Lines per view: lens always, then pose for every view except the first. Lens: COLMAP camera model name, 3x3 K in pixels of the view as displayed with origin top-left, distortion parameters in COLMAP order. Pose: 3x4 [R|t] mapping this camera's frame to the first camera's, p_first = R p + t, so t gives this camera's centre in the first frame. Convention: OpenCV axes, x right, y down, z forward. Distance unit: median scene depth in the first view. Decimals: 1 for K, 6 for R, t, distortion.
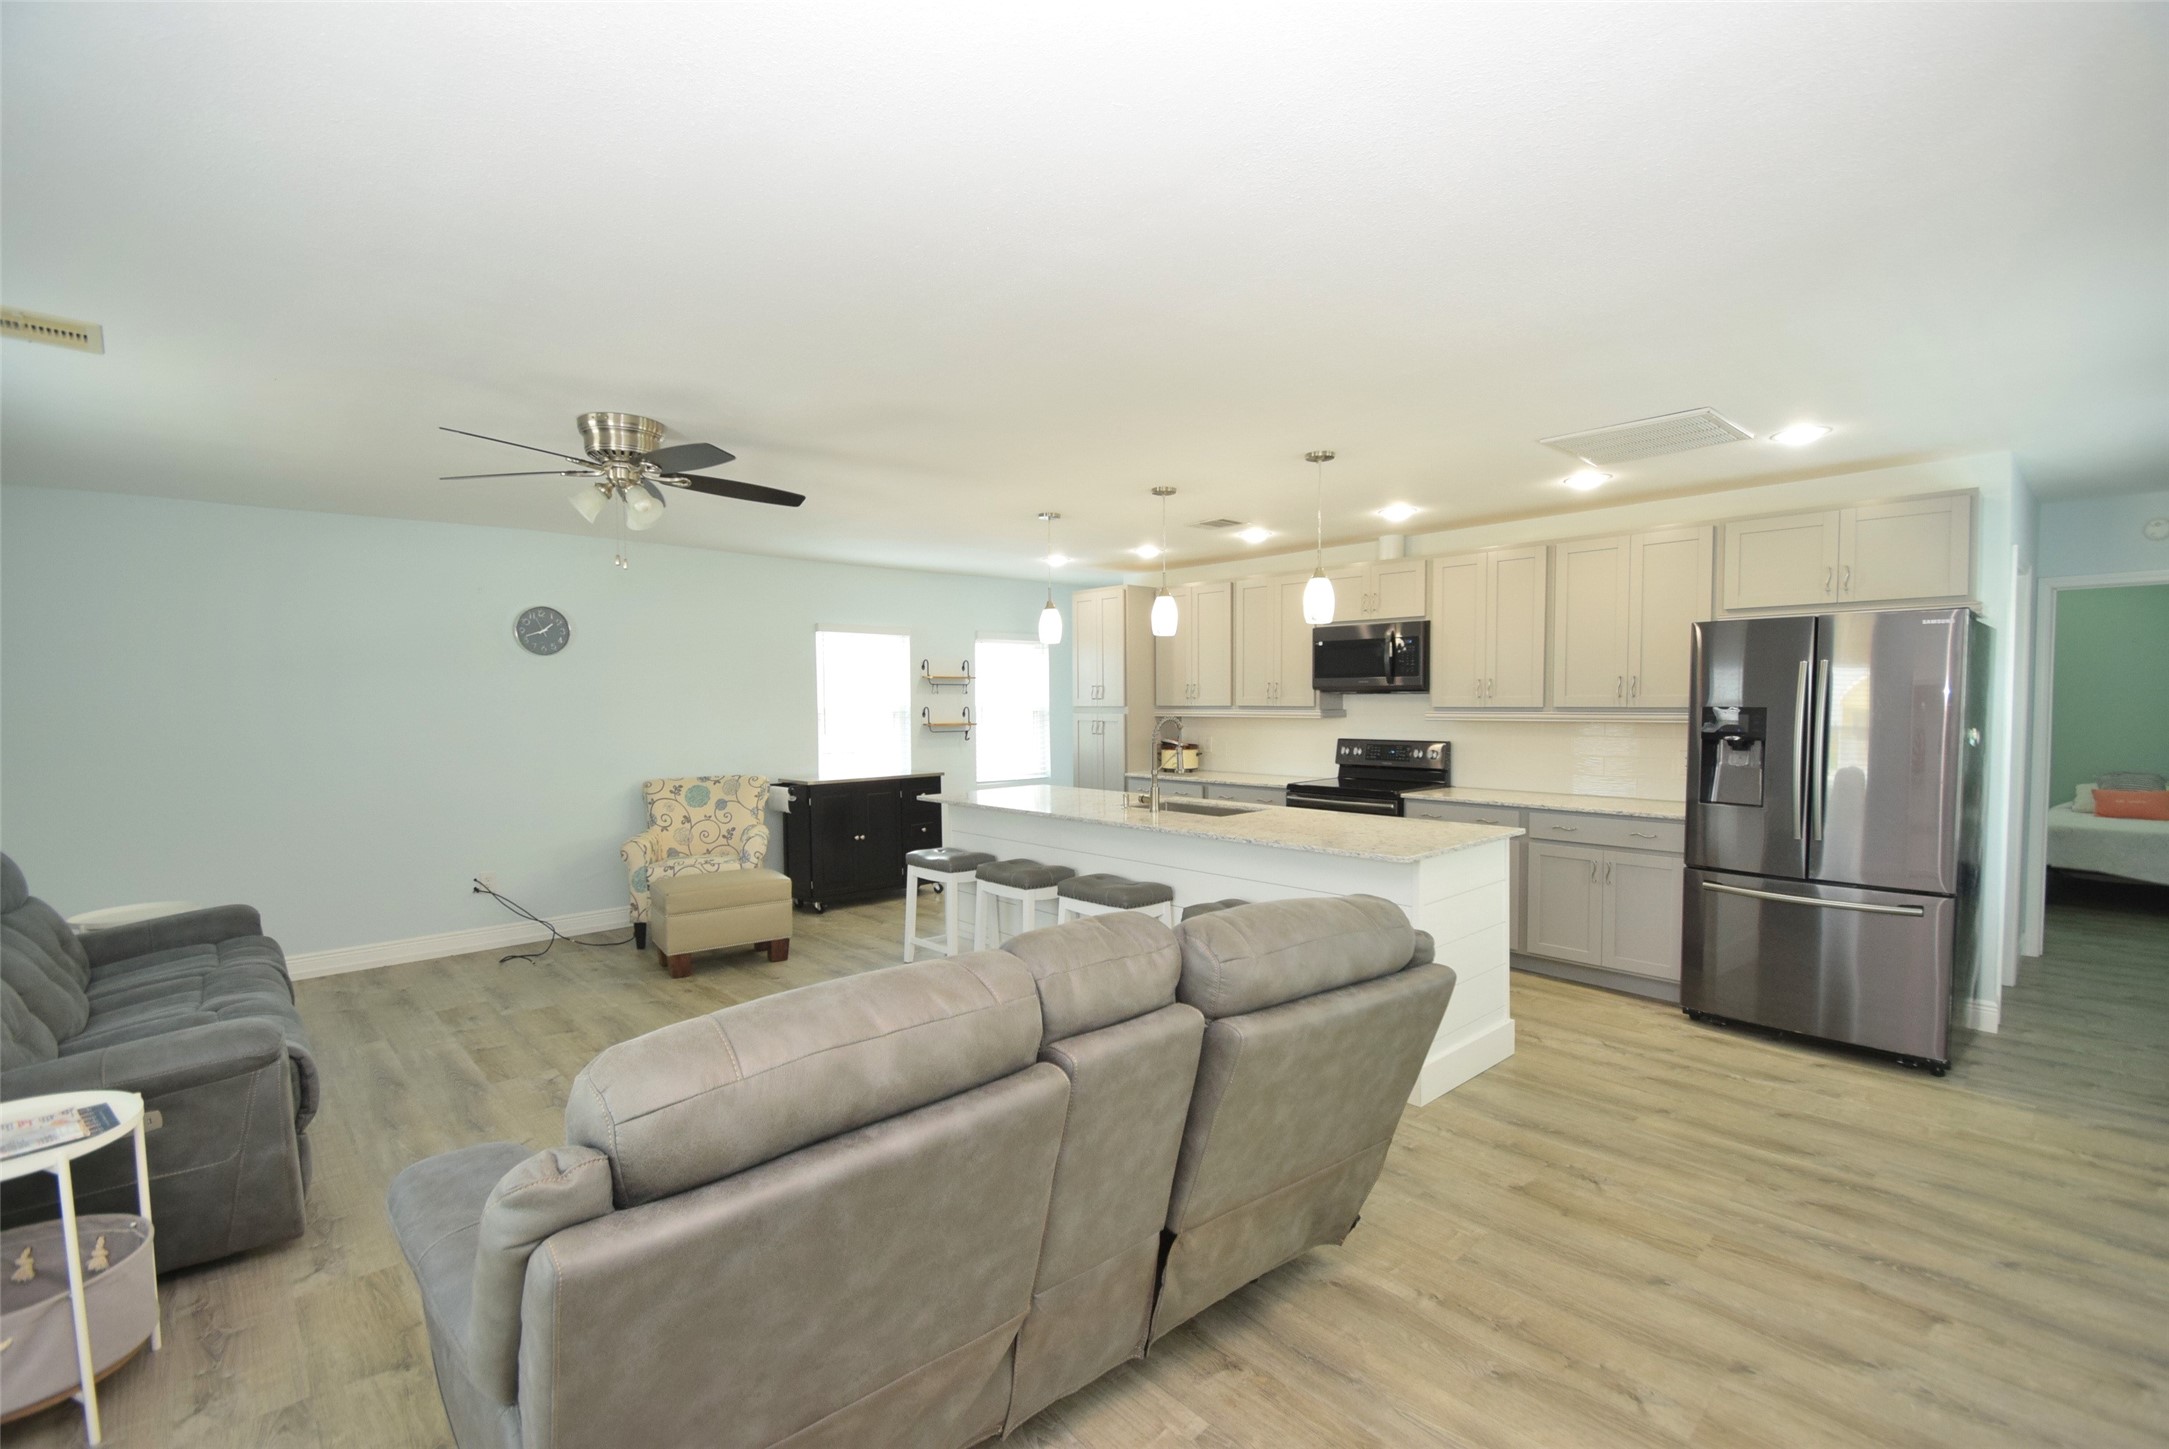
lens RADIAL K [[965.9, 0, 1085.0], [0, 965.9, 748.1], [0, 0, 1]] dist [0.011895, -0.015871]
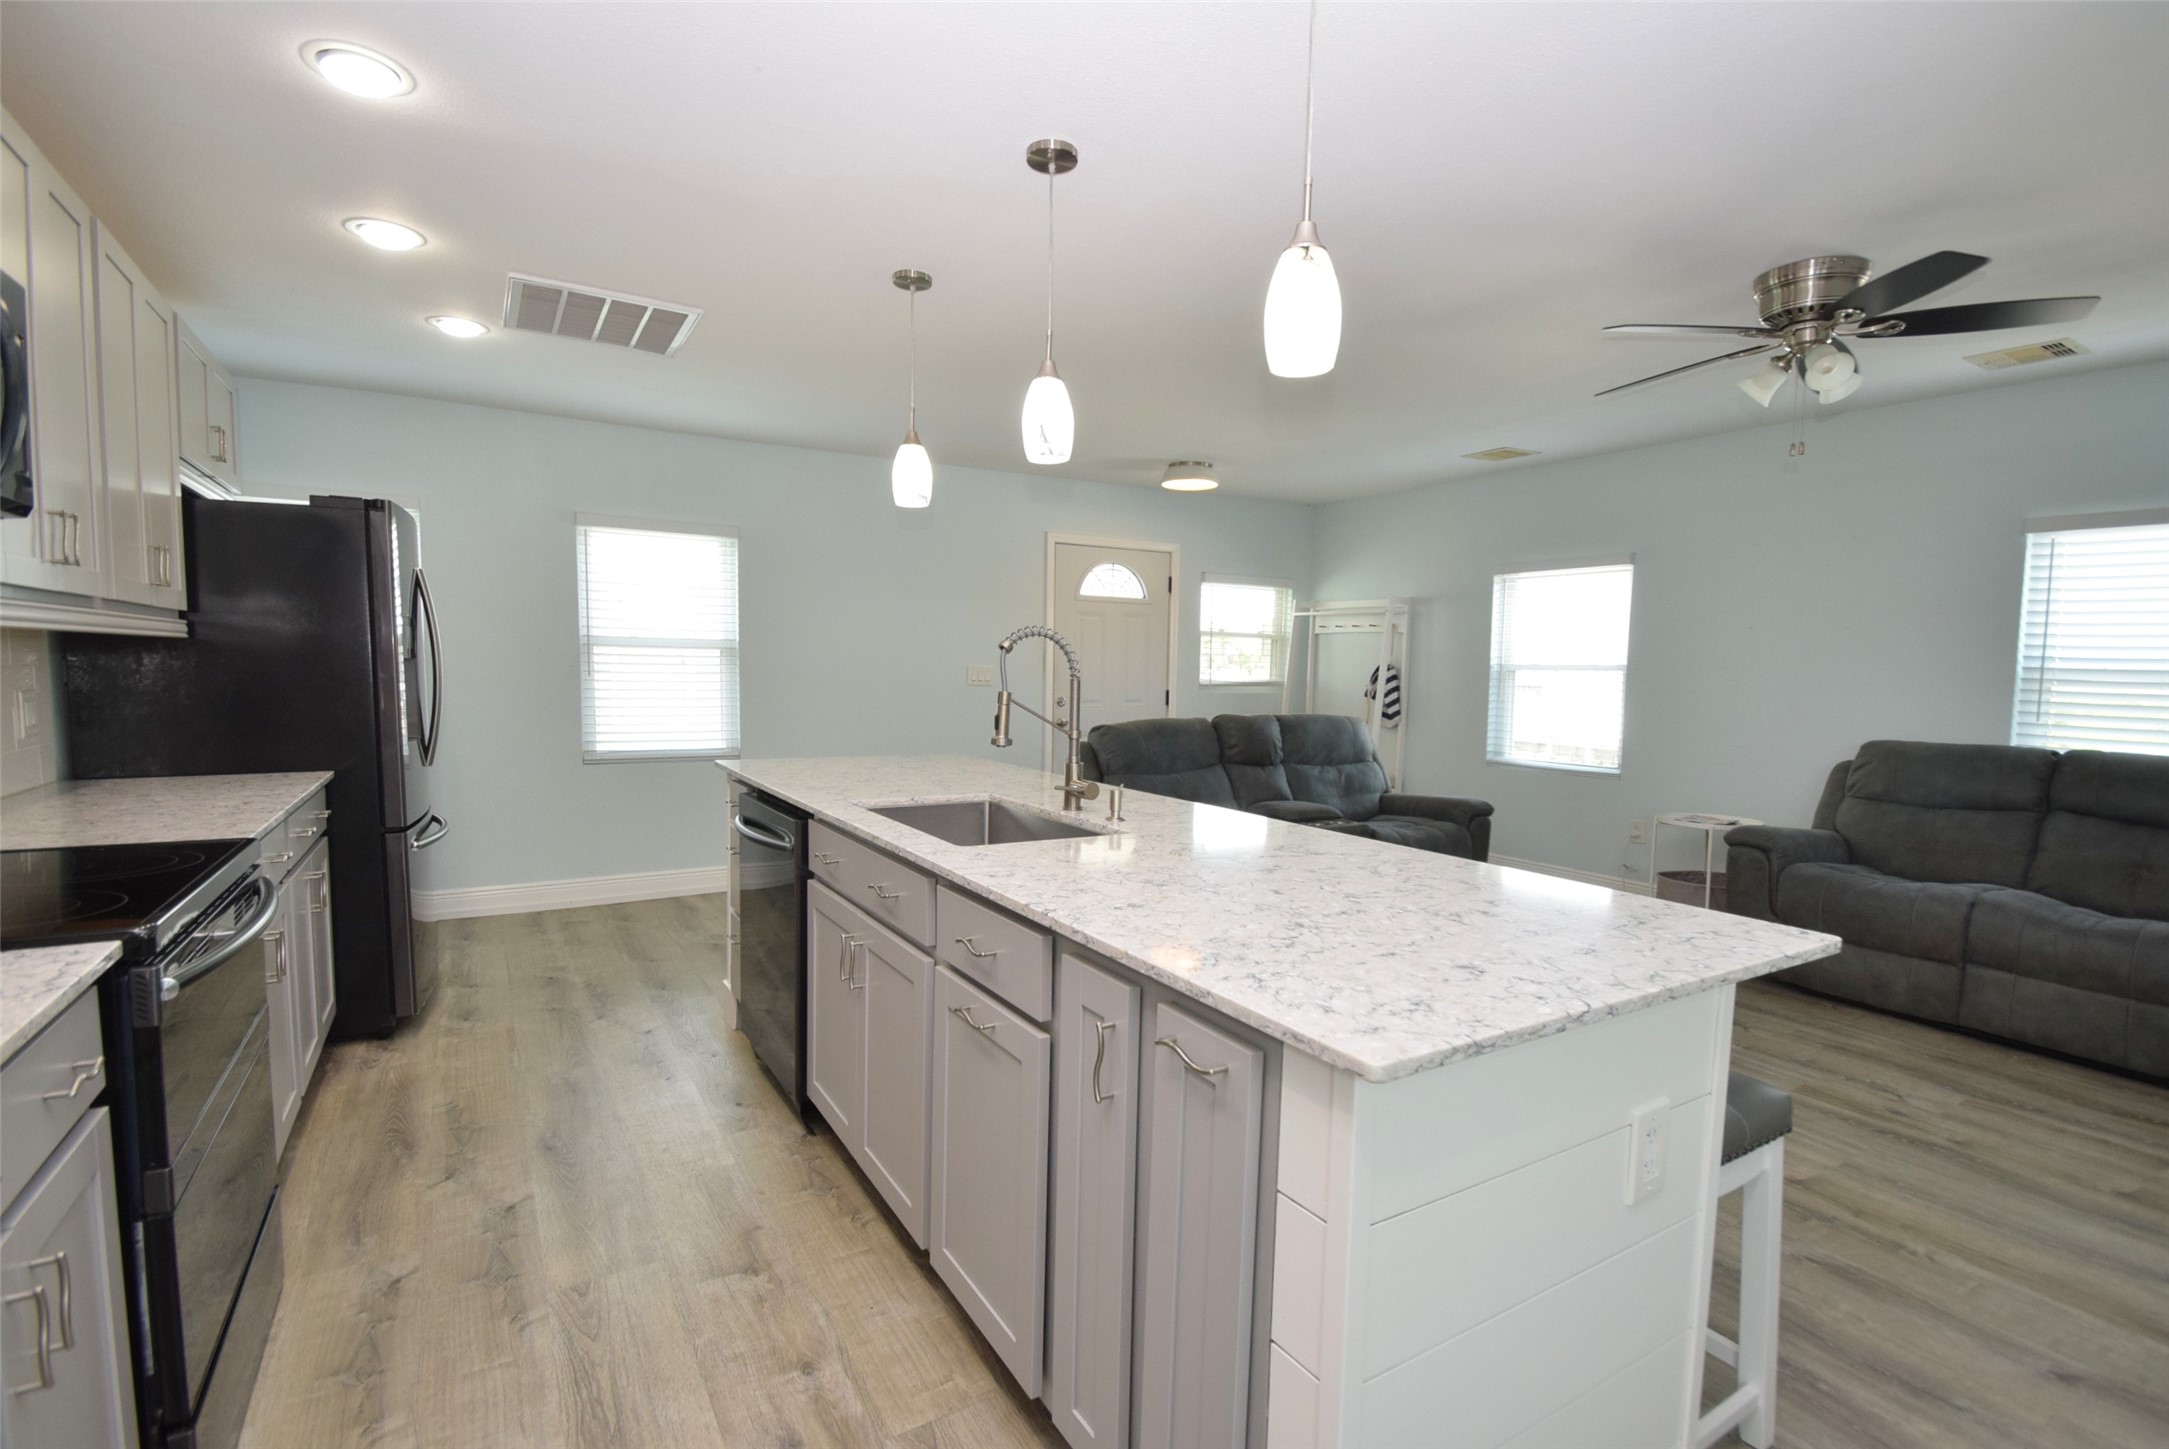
lens RADIAL K [[1005.8, 0, 1079.4], [0, 1005.8, 744.5], [0, 0, 1]] dist [0.014073, -0.019517]
pose [[-0.977961, -0.023158, 0.207499, -0.038107], [0.003072, 0.992127, 0.125201, -0.028200], [-0.208765, 0.123079, -0.970190, 1.153866]]
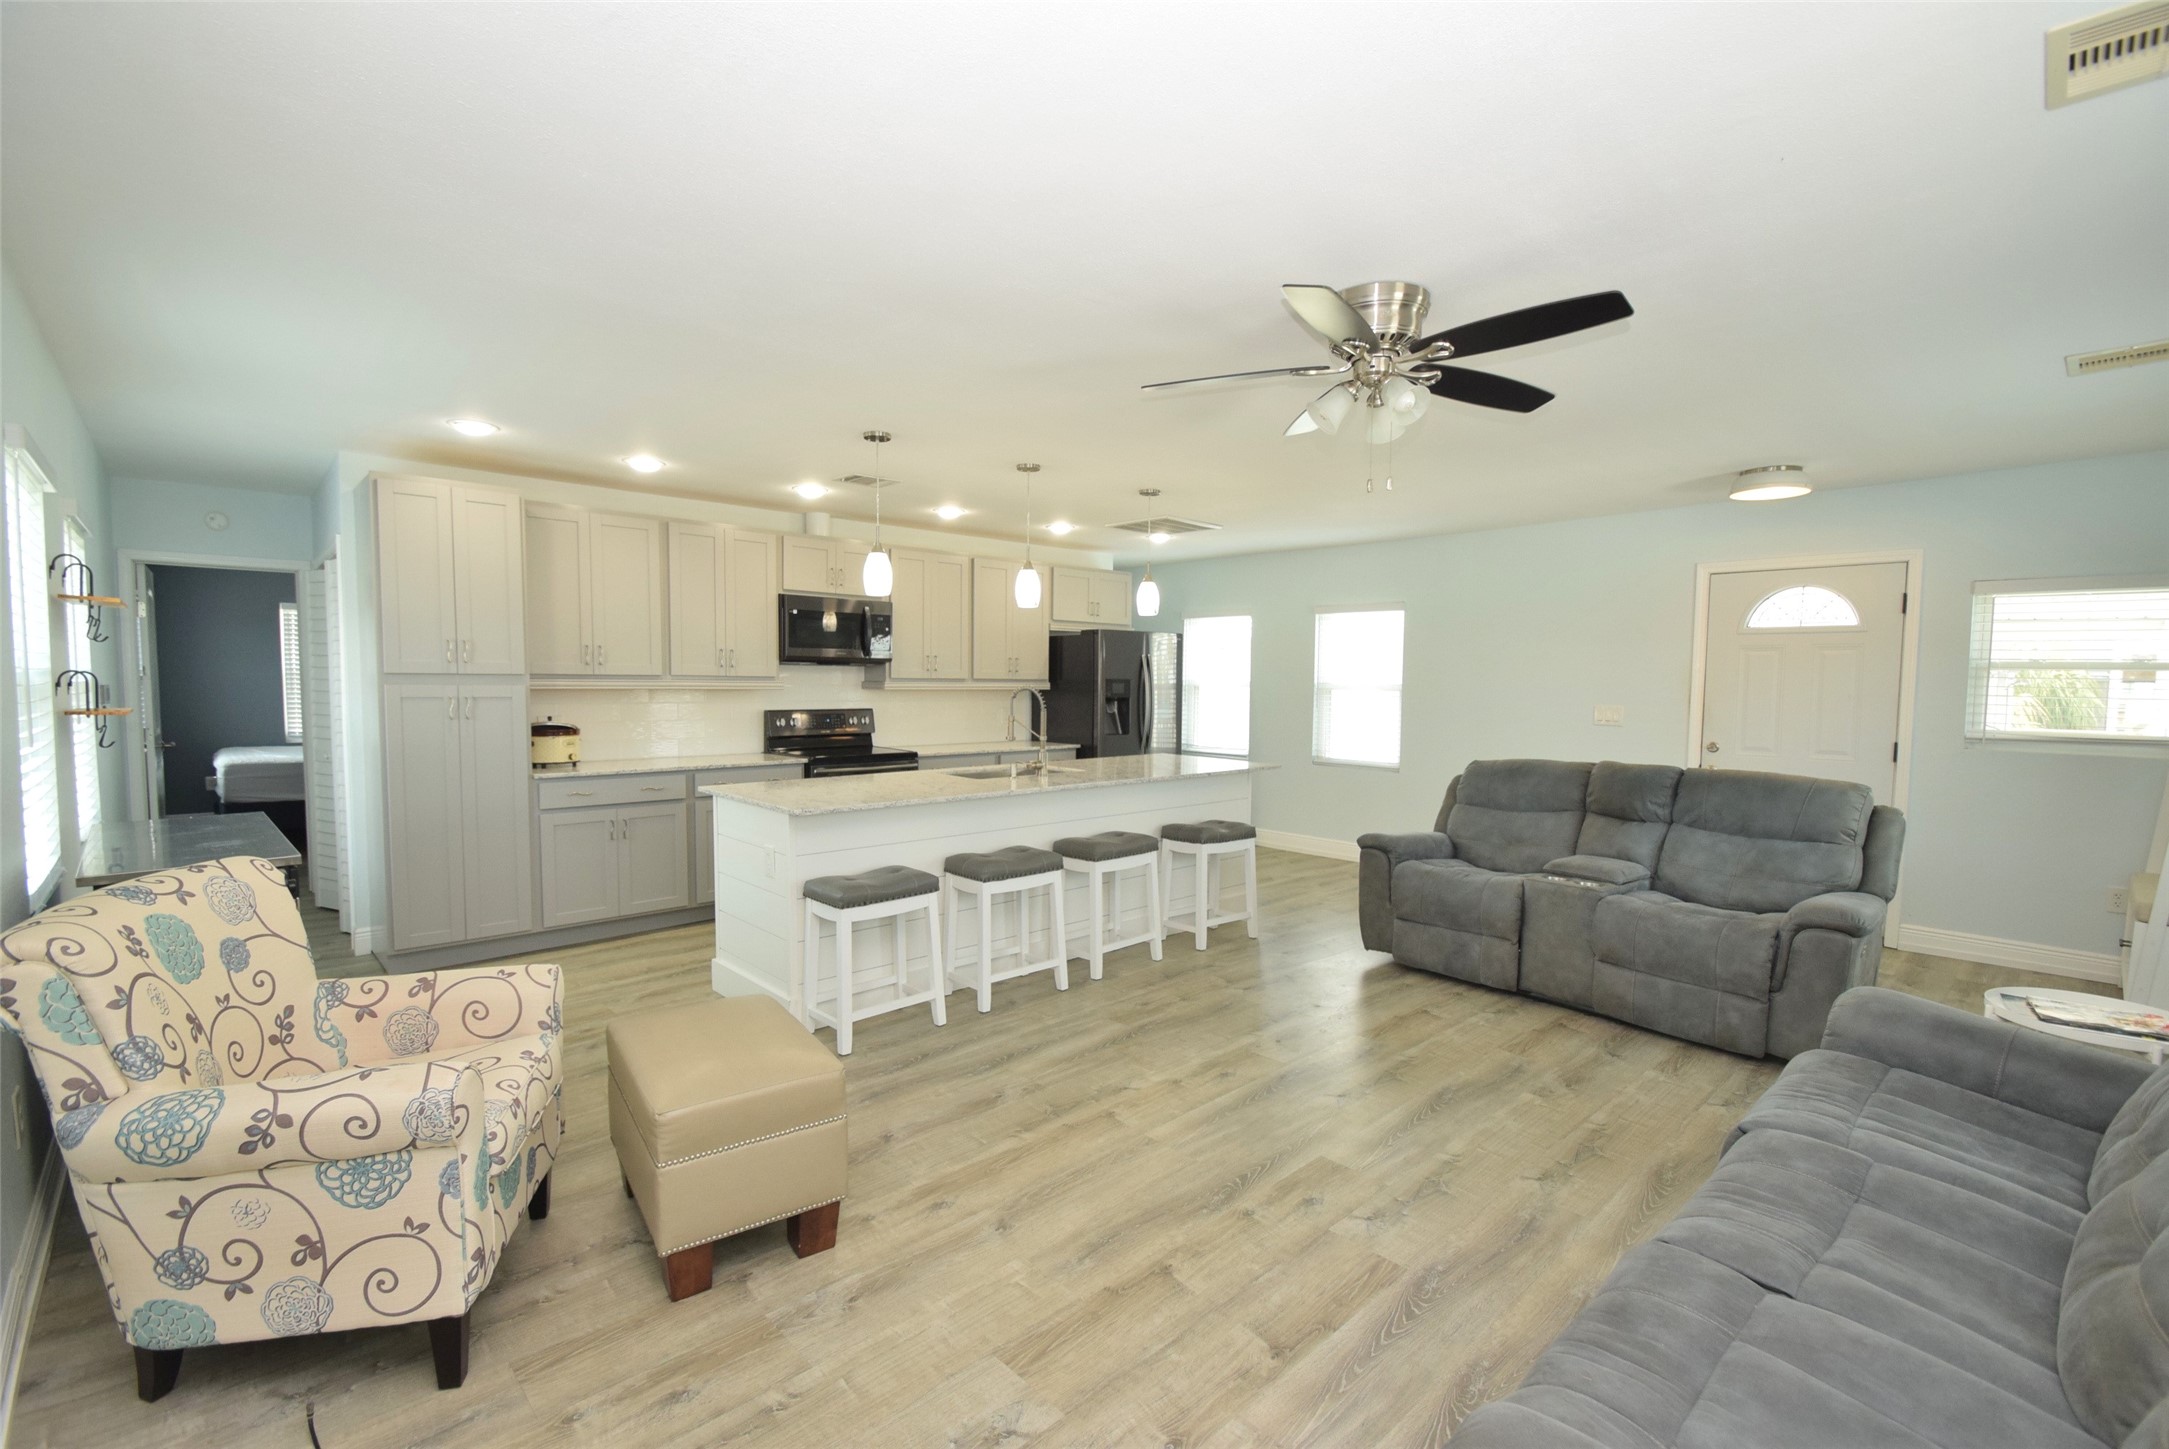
lens RADIAL K [[965.9, 0, 1085.0], [0, 965.9, 748.1], [0, 0, 1]] dist [0.011895, -0.015871]
pose [[-0.012671, -0.067062, 0.997668, -0.734908], [0.039137, 0.996951, 0.067511, -0.025862], [-0.999154, 0.039901, -0.010008, 0.726503]]
